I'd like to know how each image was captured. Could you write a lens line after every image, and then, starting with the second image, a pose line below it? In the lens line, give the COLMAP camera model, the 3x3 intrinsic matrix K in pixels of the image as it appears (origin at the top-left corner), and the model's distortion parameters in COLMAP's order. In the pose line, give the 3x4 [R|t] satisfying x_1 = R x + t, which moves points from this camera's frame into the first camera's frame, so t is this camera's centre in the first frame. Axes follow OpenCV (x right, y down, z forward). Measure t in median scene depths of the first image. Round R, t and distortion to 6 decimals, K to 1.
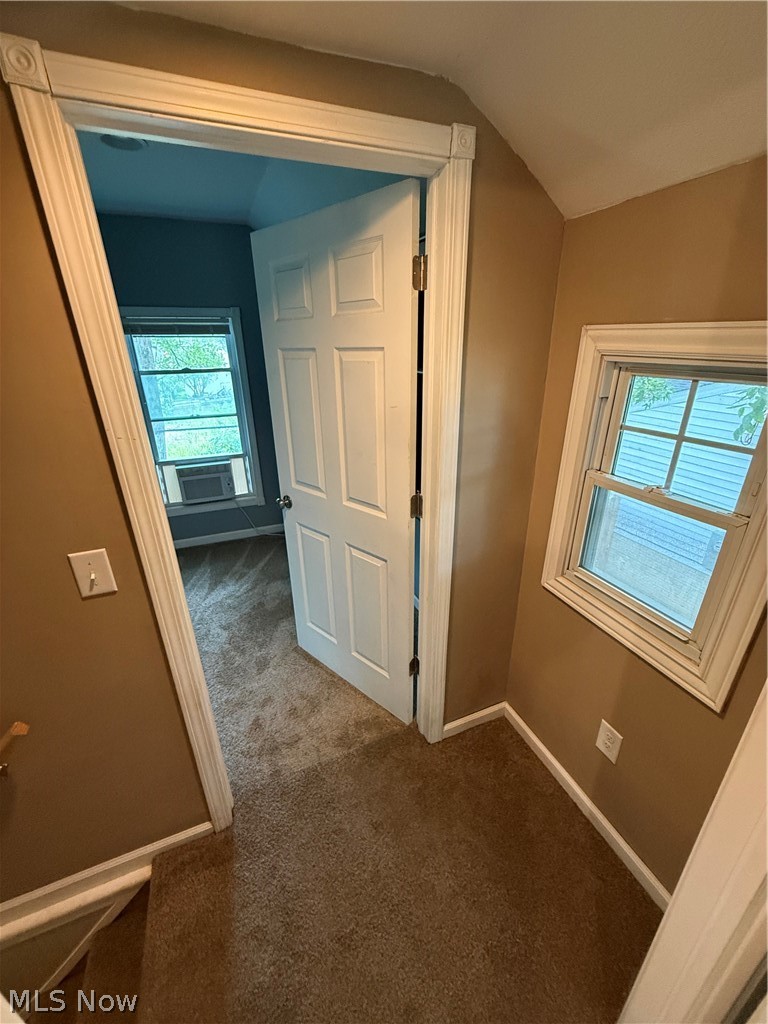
lens RADIAL K [[410.5, 0, 382.9], [0, 410.5, 509.5], [0, 0, 1]] dist [-0.001585, 0.000488]
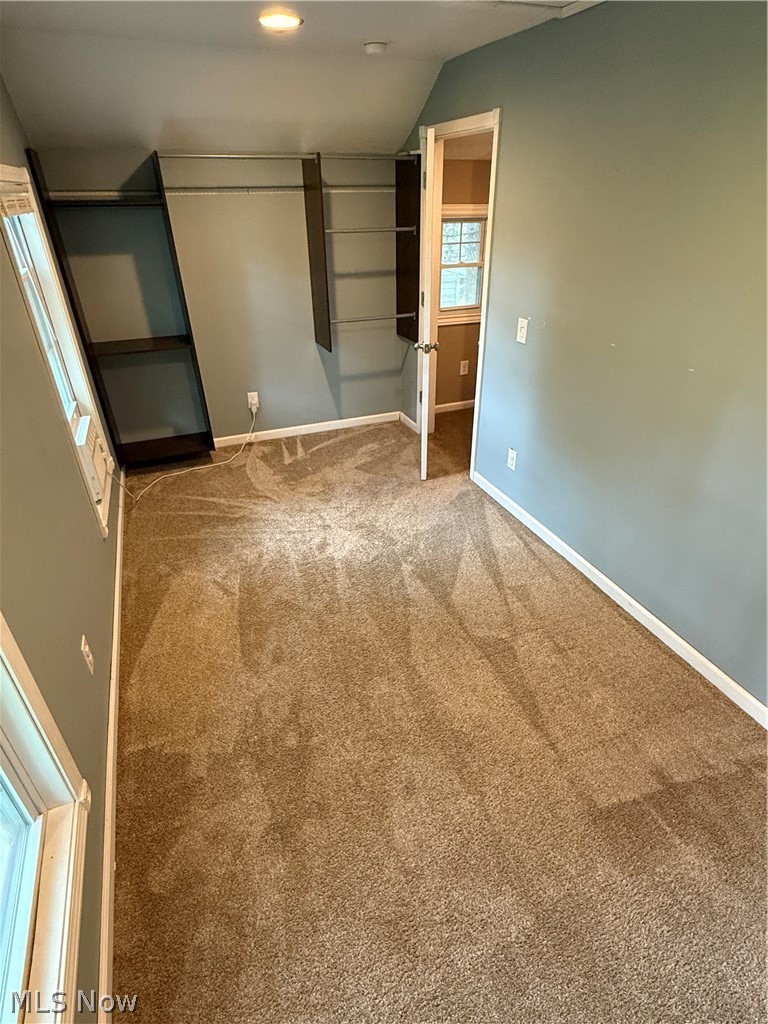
lens RADIAL K [[540.9, 0, 385.9], [0, 540.9, 511.6], [0, 0, 1]] dist [-0.001618, -0.000634]
pose [[-0.004783, -0.495345, 0.868683, -2.751930], [0.391266, 0.798510, 0.457485, -0.461732], [-0.920265, 0.342074, 0.189993, 1.029623]]
